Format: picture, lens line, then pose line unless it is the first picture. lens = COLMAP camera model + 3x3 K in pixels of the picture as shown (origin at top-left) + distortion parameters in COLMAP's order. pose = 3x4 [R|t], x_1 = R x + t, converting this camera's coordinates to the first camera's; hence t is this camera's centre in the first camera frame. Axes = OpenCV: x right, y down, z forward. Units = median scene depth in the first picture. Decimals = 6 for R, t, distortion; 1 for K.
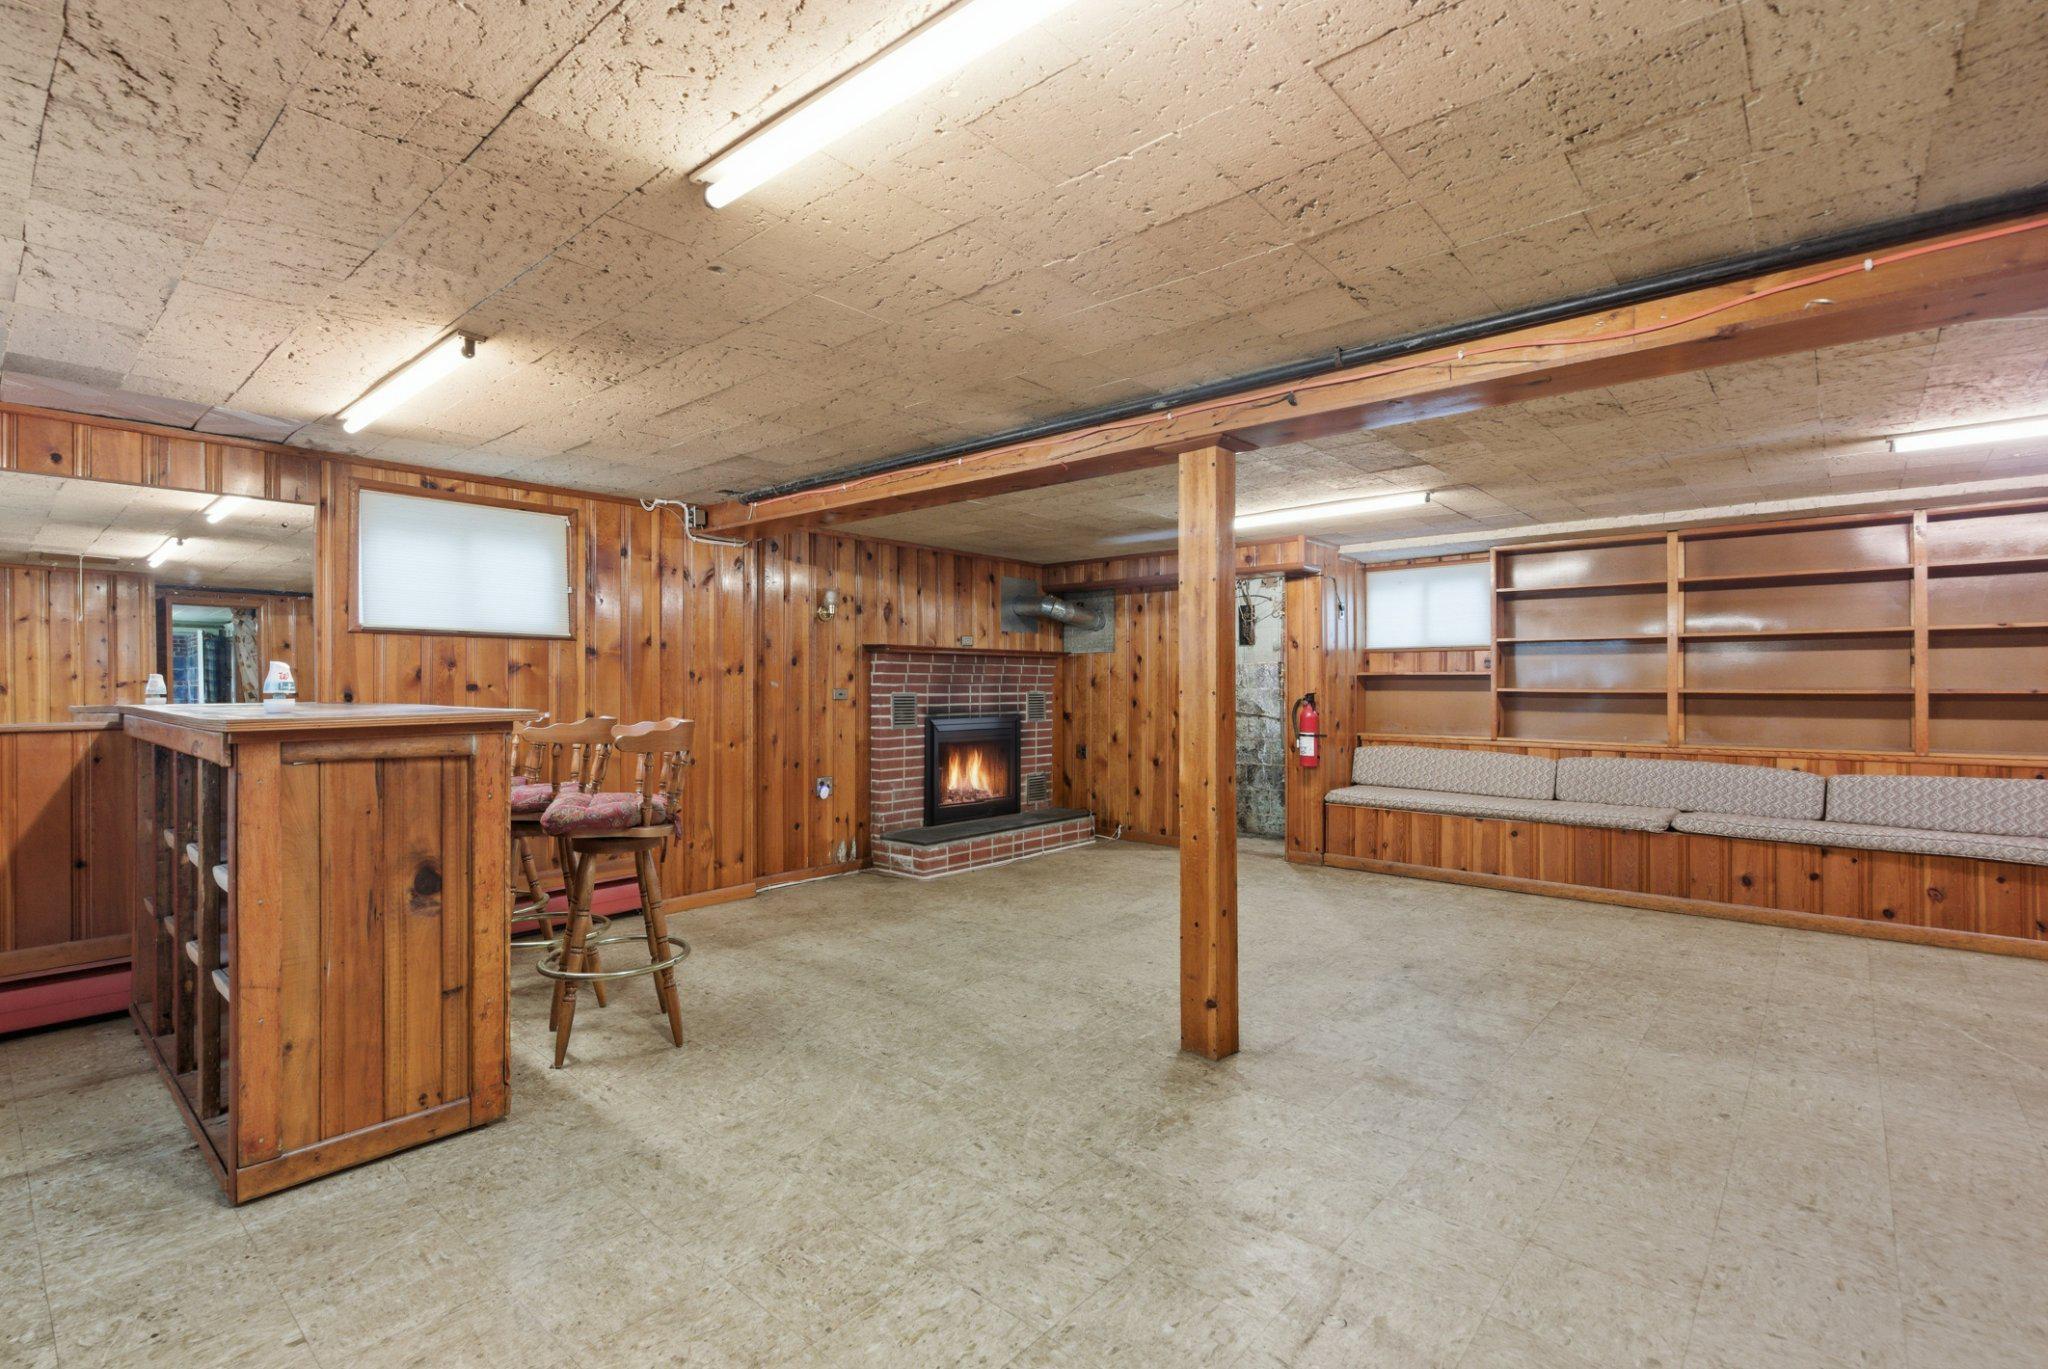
lens RADIAL K [[950.4, 0, 1024.0], [0, 950.4, 684.5], [0, 0, 1]] dist [0.002369, -0.000632]
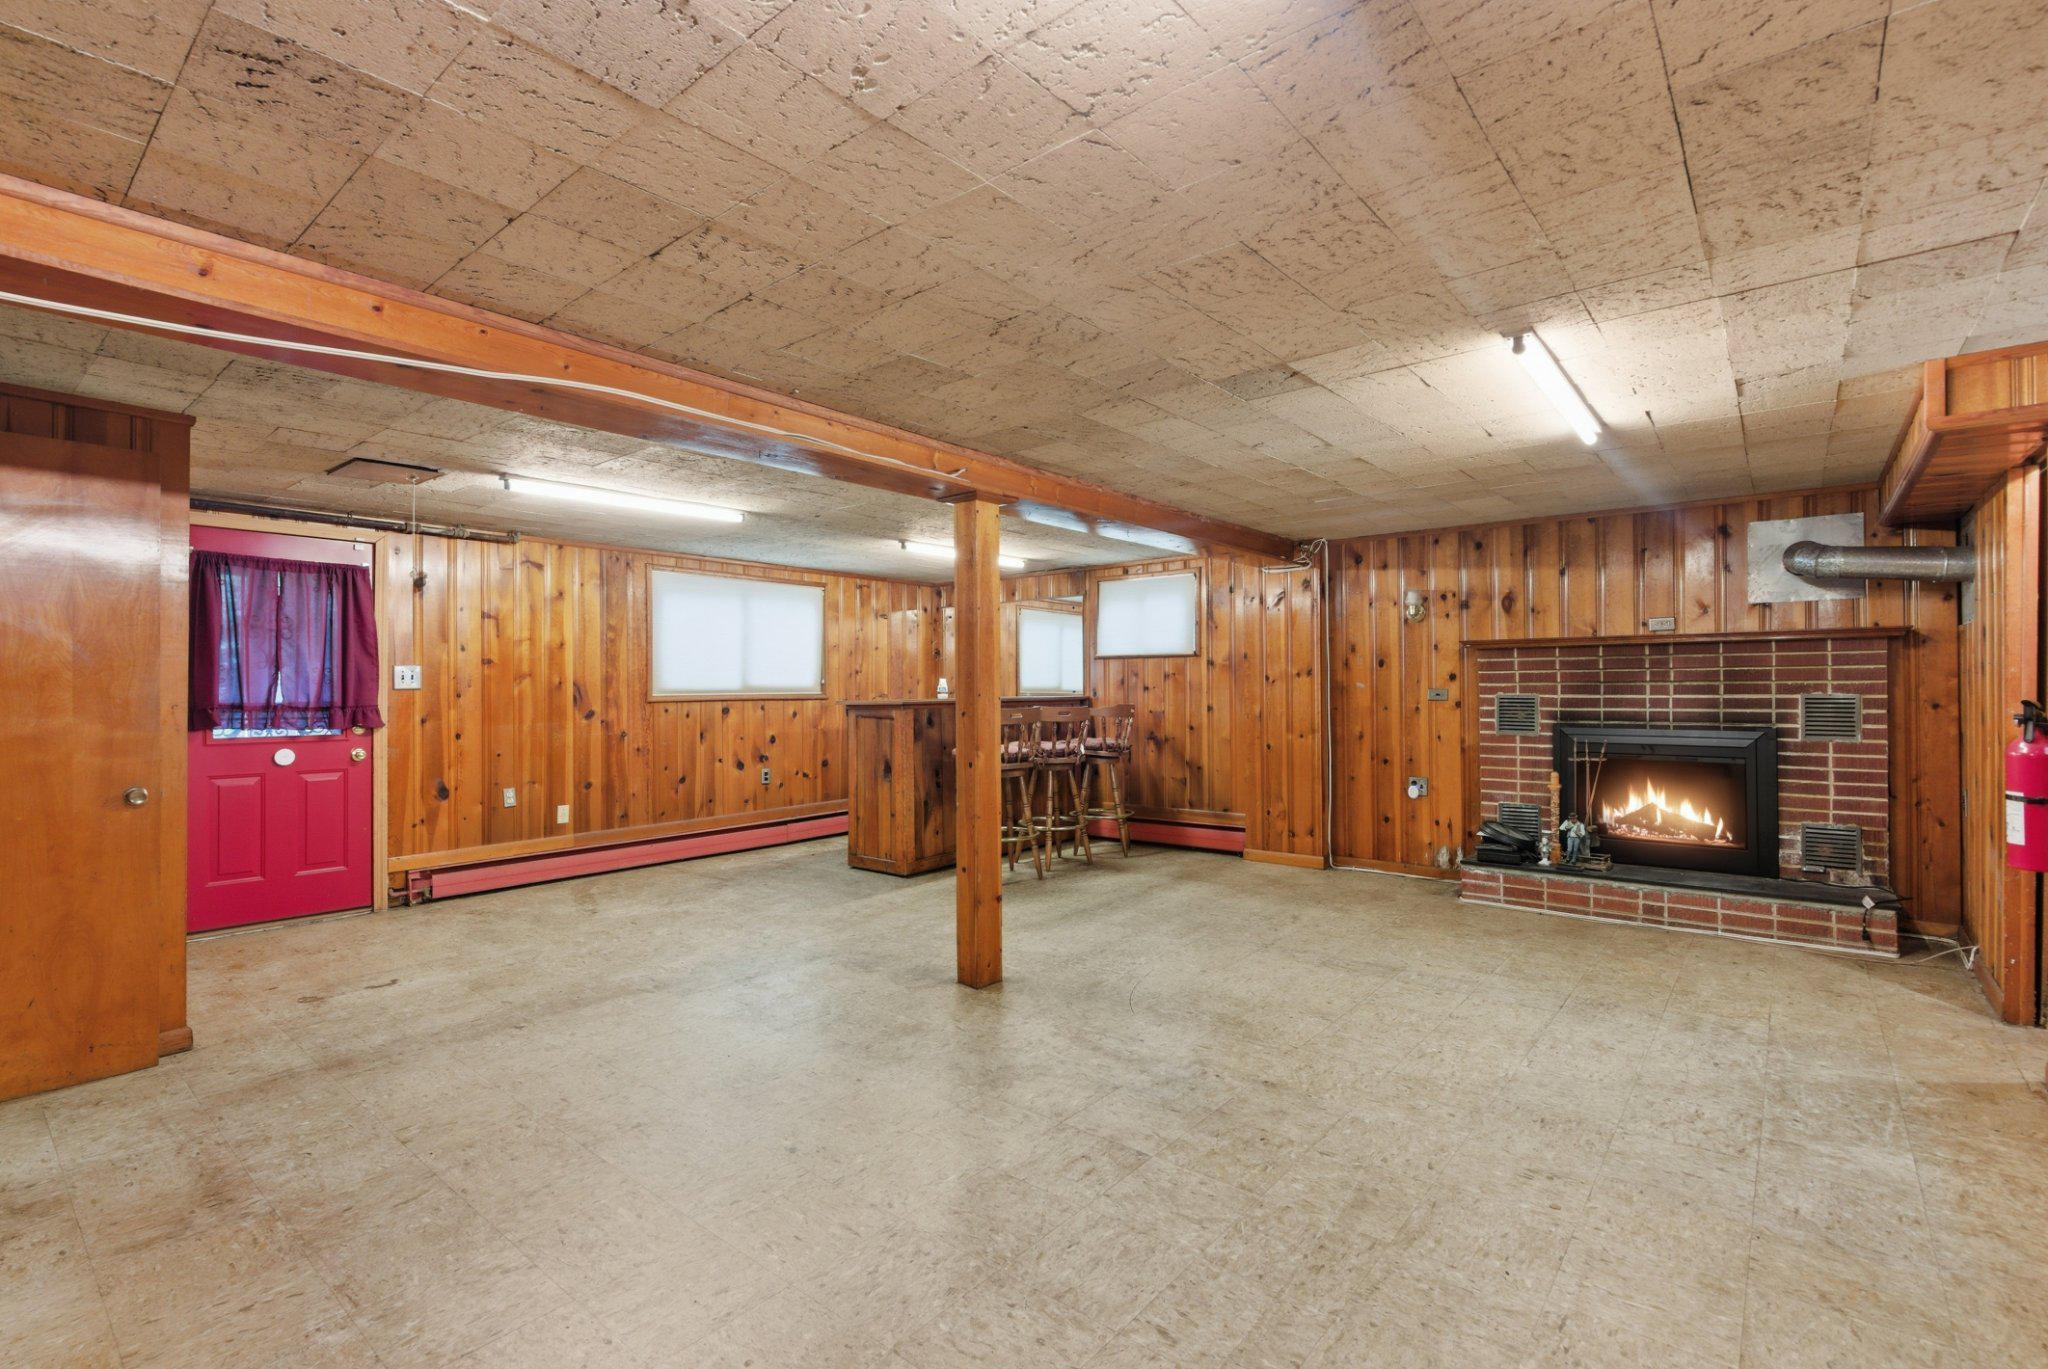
lens RADIAL K [[950.4, 0, 1024.0], [0, 950.4, 684.5], [0, 0, 1]] dist [0.002369, -0.000632]
pose [[0.001399, -0.002685, -0.999995, 0.817911], [0.005780, 0.999980, -0.002677, -0.000120], [0.999982, -0.005776, 0.001414, 0.601366]]
